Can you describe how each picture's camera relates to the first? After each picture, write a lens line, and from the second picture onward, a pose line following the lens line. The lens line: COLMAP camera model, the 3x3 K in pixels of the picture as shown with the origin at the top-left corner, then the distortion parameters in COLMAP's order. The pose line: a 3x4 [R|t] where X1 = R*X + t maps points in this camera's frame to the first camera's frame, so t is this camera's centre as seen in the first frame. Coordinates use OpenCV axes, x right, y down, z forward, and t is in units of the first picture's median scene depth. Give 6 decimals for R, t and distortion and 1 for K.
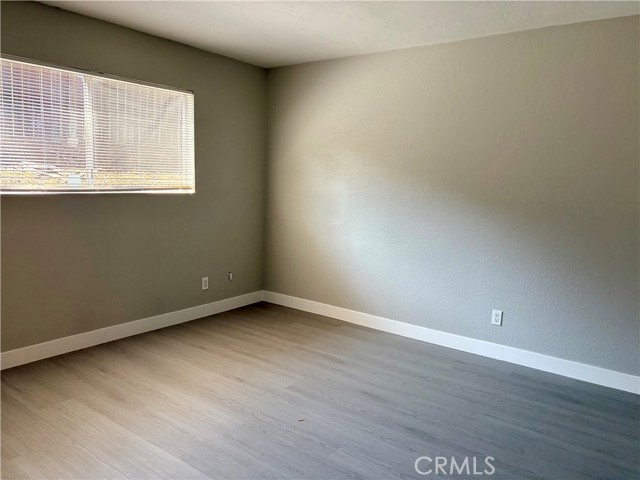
lens RADIAL K [[481.0, 0, 319.2], [0, 481.0, 240.8], [0, 0, 1]] dist [0.042782, -0.032654]
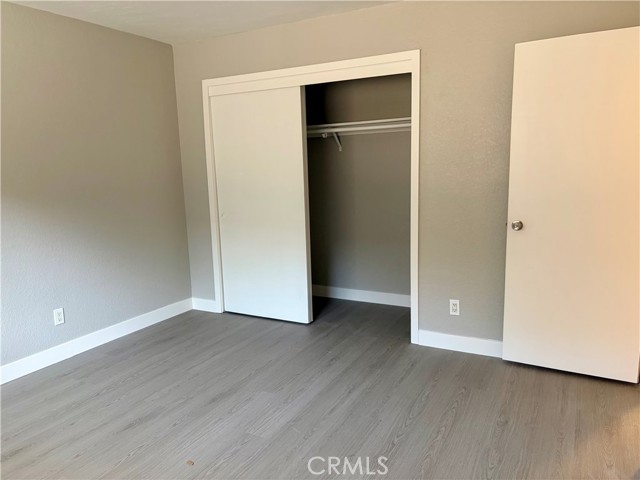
lens RADIAL K [[481.0, 0, 319.3], [0, 481.0, 239.4], [0, 0, 1]] dist [0.042782, -0.032654]
pose [[-0.124260, -0.191486, 0.973598, -0.683102], [0.161240, 0.964264, 0.210230, -0.117238], [-0.979061, 0.183106, -0.088944, 0.675519]]
